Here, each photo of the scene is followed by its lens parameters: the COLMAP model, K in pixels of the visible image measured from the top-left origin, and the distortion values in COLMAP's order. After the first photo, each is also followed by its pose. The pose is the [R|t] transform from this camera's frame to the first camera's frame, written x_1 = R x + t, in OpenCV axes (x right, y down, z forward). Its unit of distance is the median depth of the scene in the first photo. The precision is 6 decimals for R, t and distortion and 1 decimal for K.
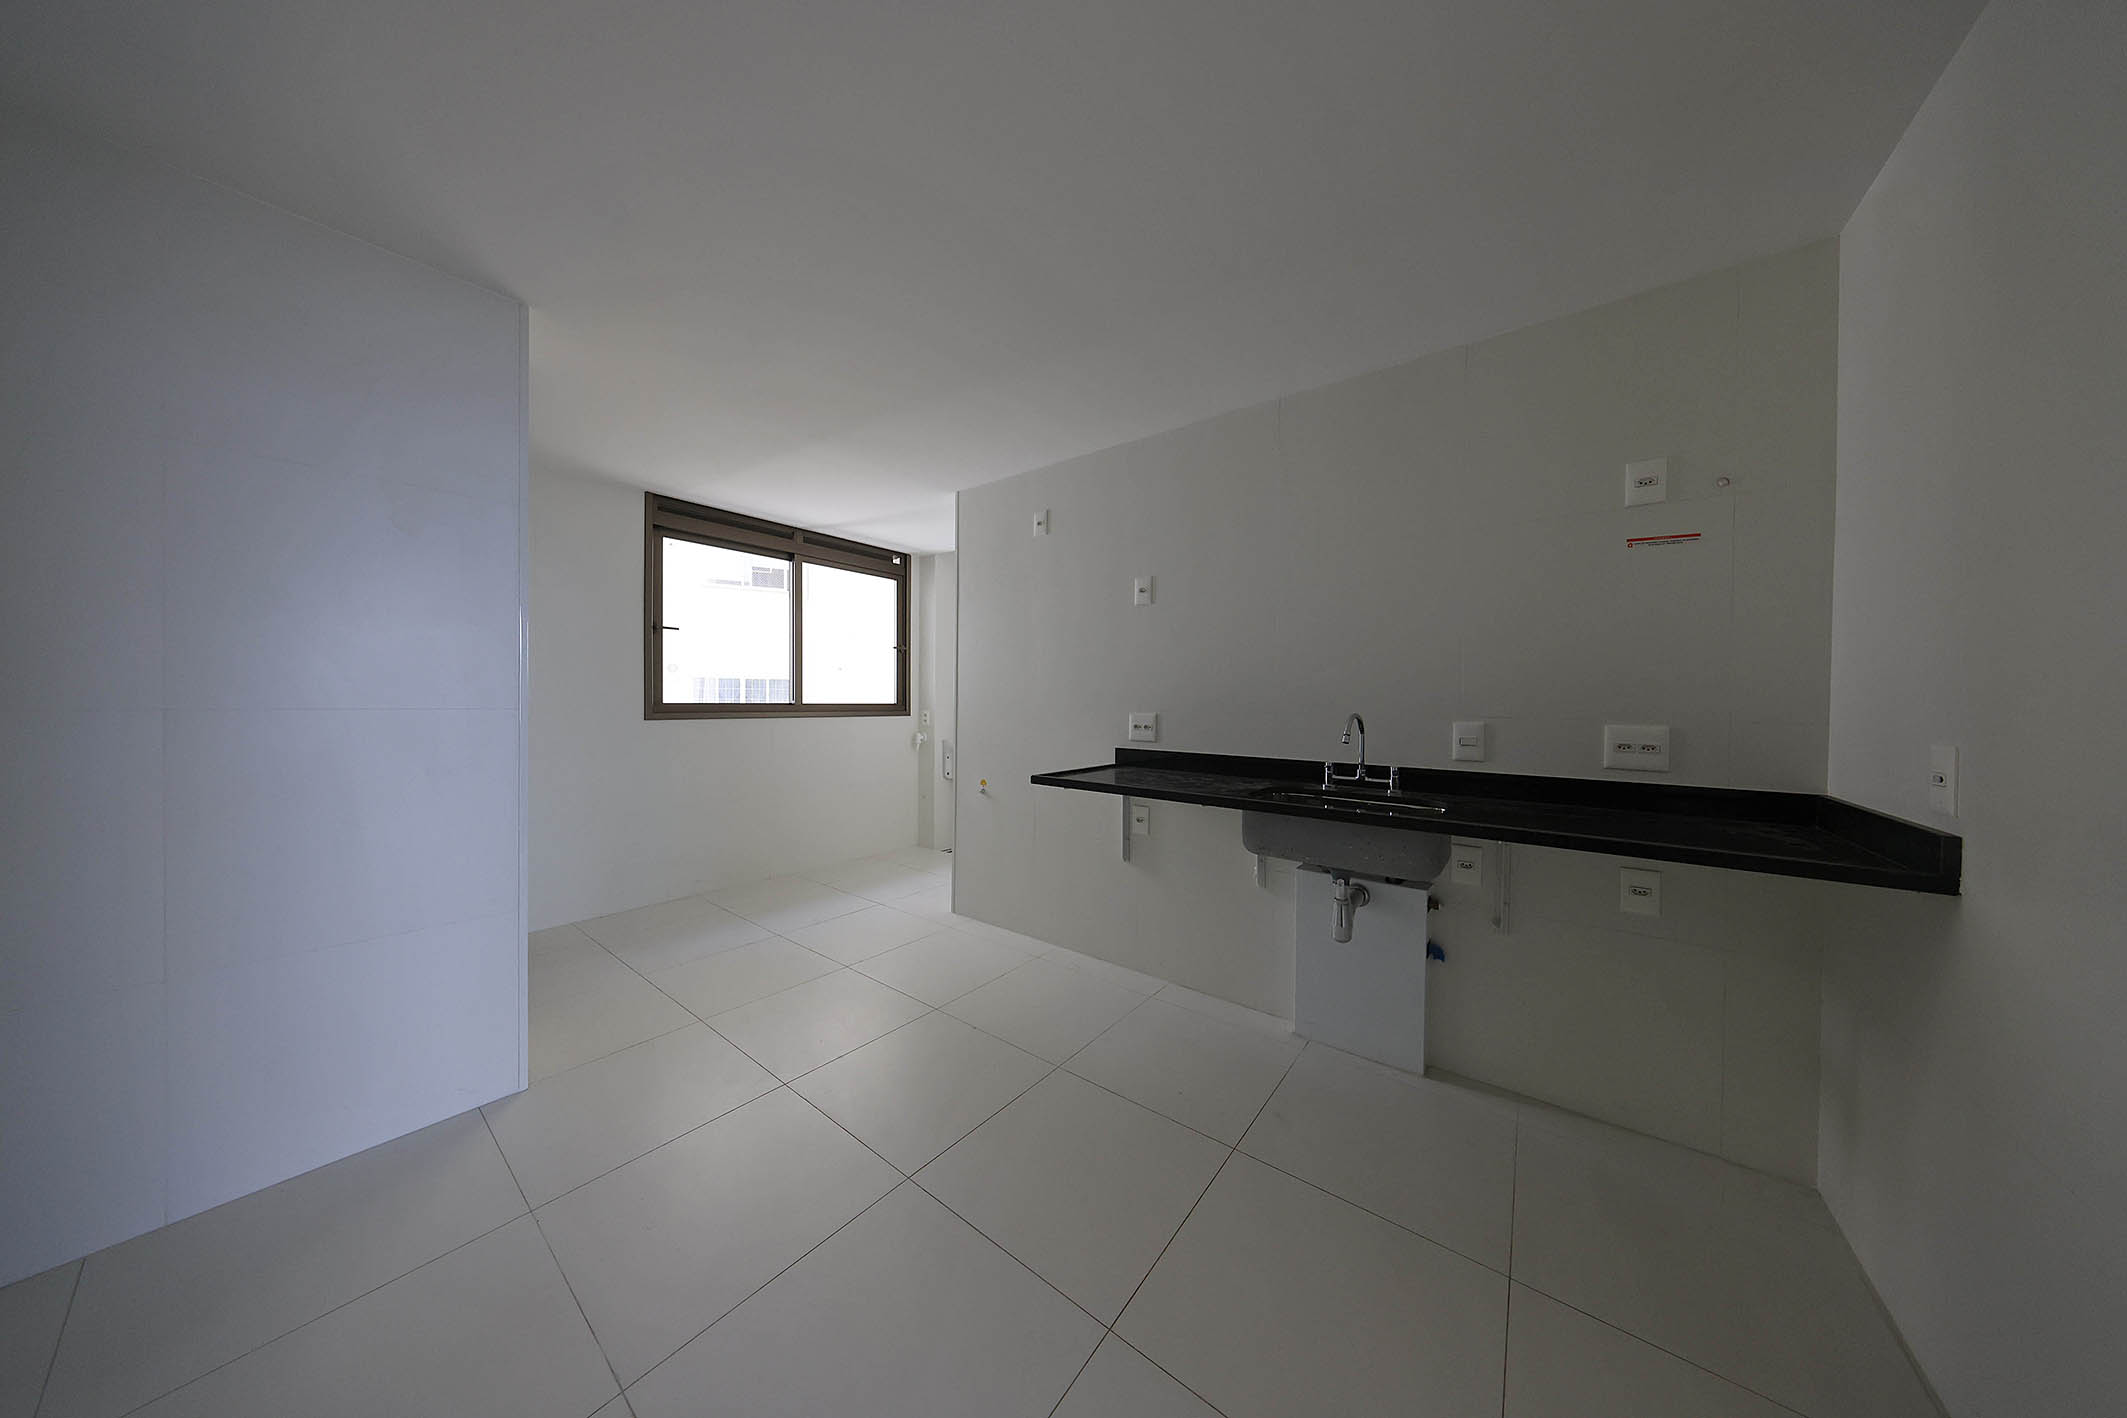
lens RADIAL K [[608.7, 0, 1063.5], [0, 608.7, 709.0], [0, 0, 1]] dist [0.000092, 0.000003]
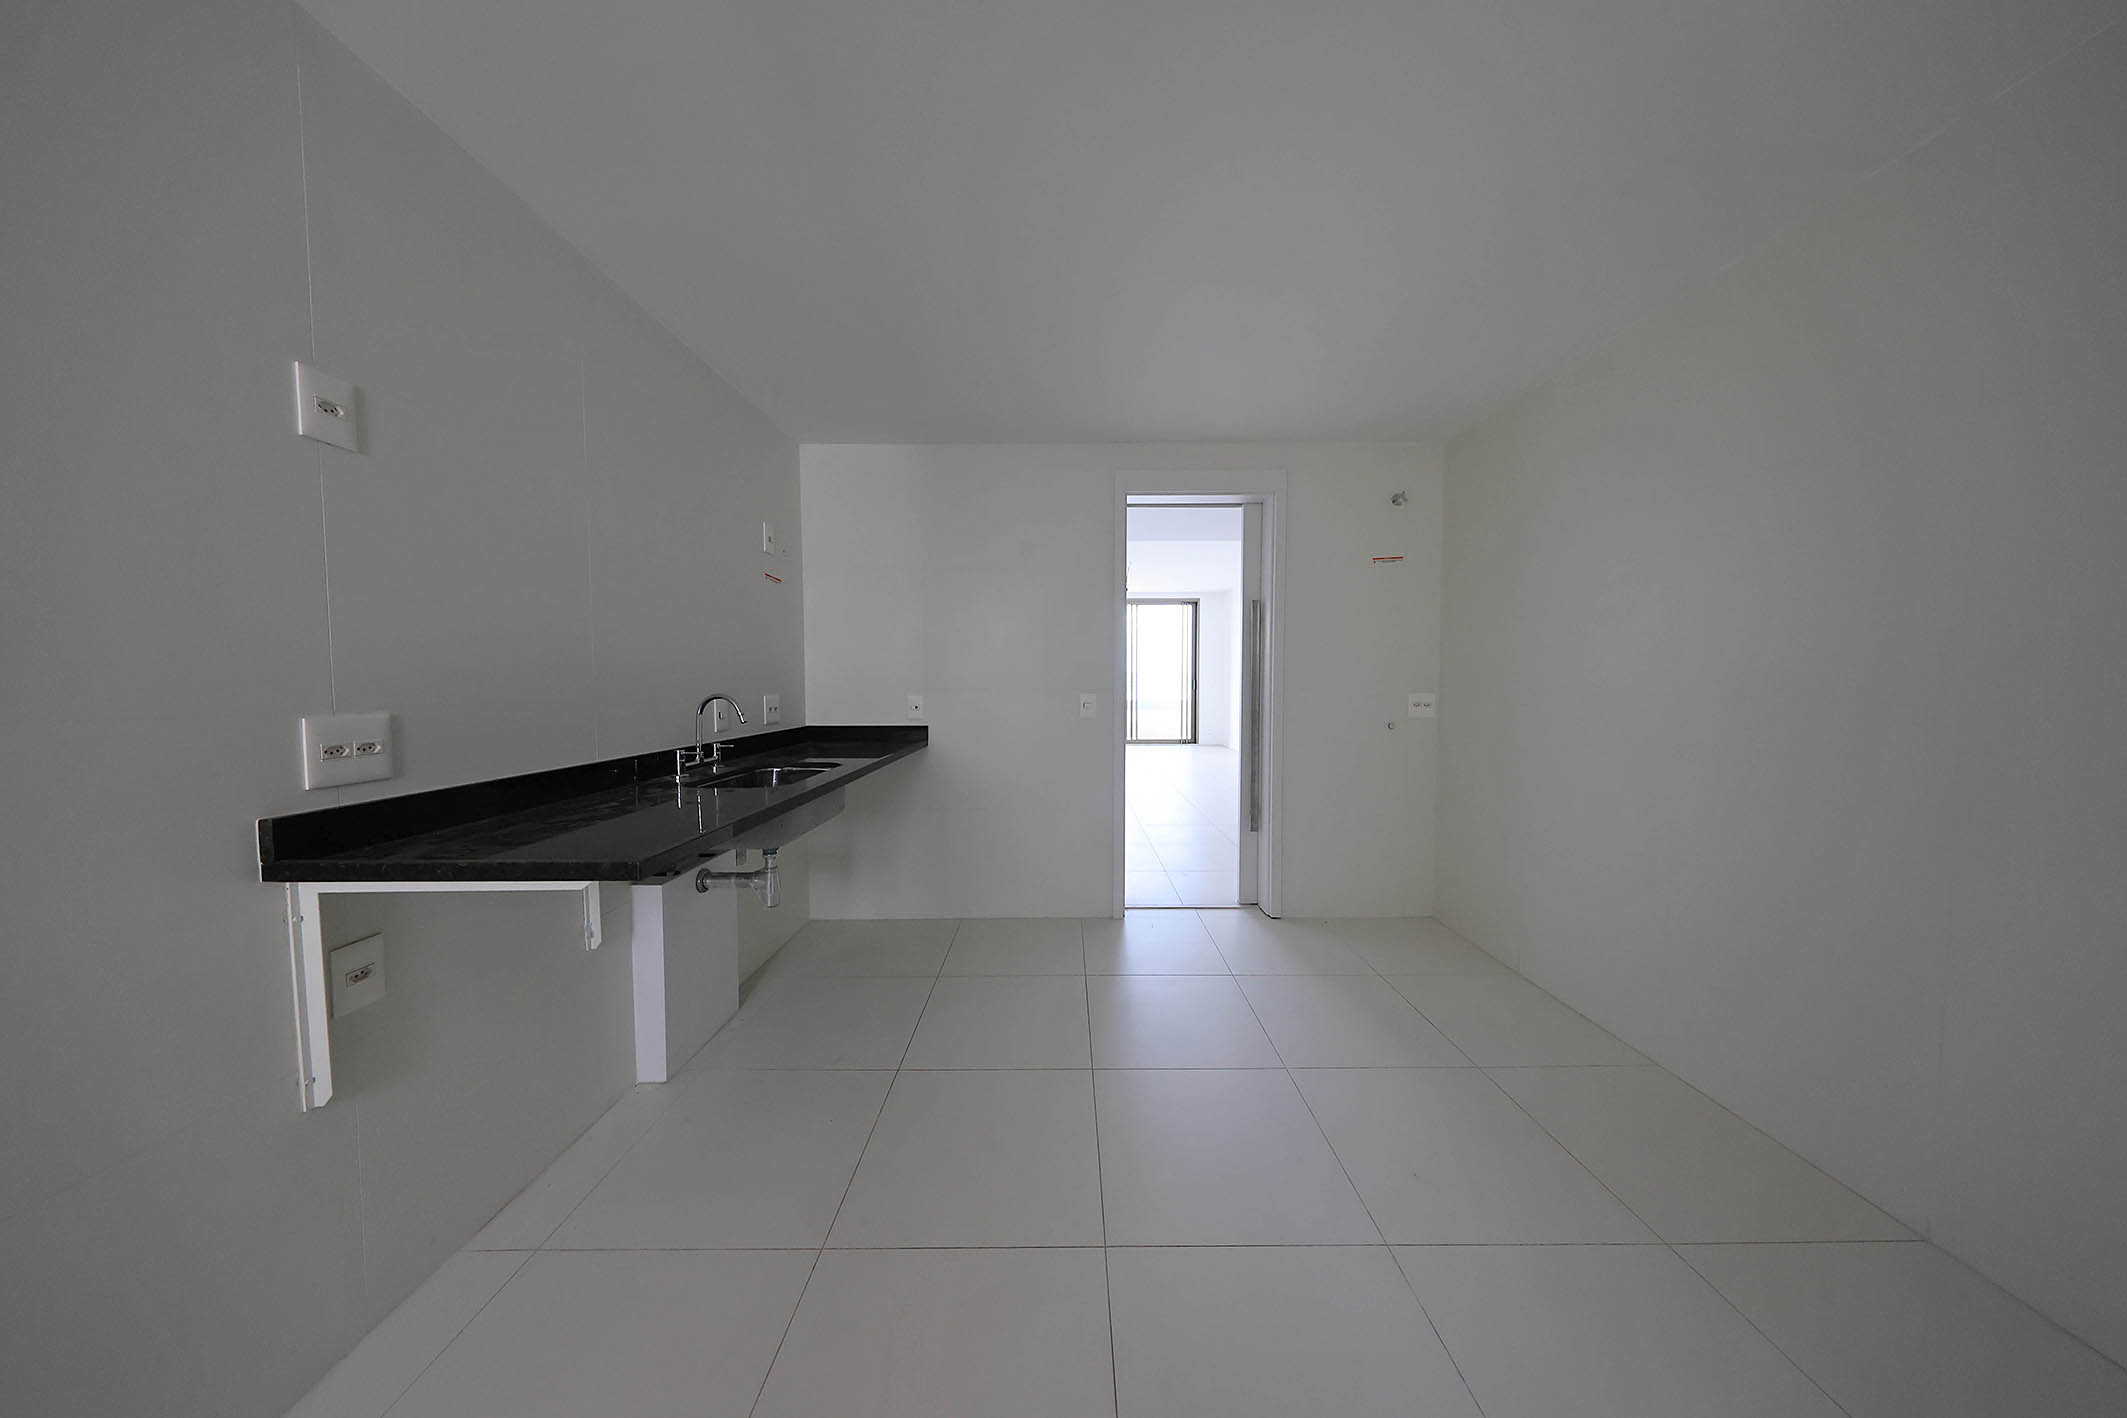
lens RADIAL K [[608.7, 0, 1063.5], [0, 608.7, 709.0], [0, 0, 1]] dist [0.000092, 0.000003]
pose [[-0.618118, -0.048870, 0.784565, -0.492934], [0.006875, 0.997691, 0.067561, -0.022445], [-0.786055, 0.047154, -0.616355, 0.889625]]
